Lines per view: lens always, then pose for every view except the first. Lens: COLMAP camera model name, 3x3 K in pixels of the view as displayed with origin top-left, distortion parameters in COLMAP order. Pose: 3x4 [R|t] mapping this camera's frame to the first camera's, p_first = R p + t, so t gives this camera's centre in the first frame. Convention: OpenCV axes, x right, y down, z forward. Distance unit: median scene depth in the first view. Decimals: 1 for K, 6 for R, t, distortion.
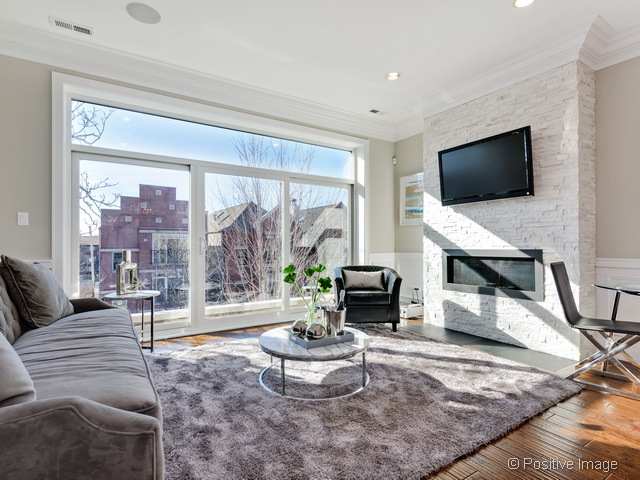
lens RADIAL K [[328.7, 0, 328.3], [0, 328.7, 242.6], [0, 0, 1]] dist [0.025557, 0.000020]
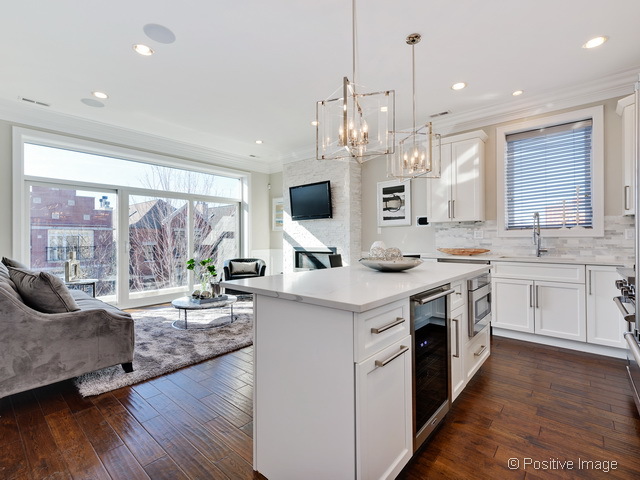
lens RADIAL K [[299.9, 0, 311.5], [0, 299.9, 234.5], [0, 0, 1]] dist [0.000775, 0.000363]
pose [[0.971492, -0.005057, 0.237020, 0.087243], [0.006932, 0.999951, -0.007079, -0.031064], [-0.236972, 0.008521, 0.971479, -0.465369]]
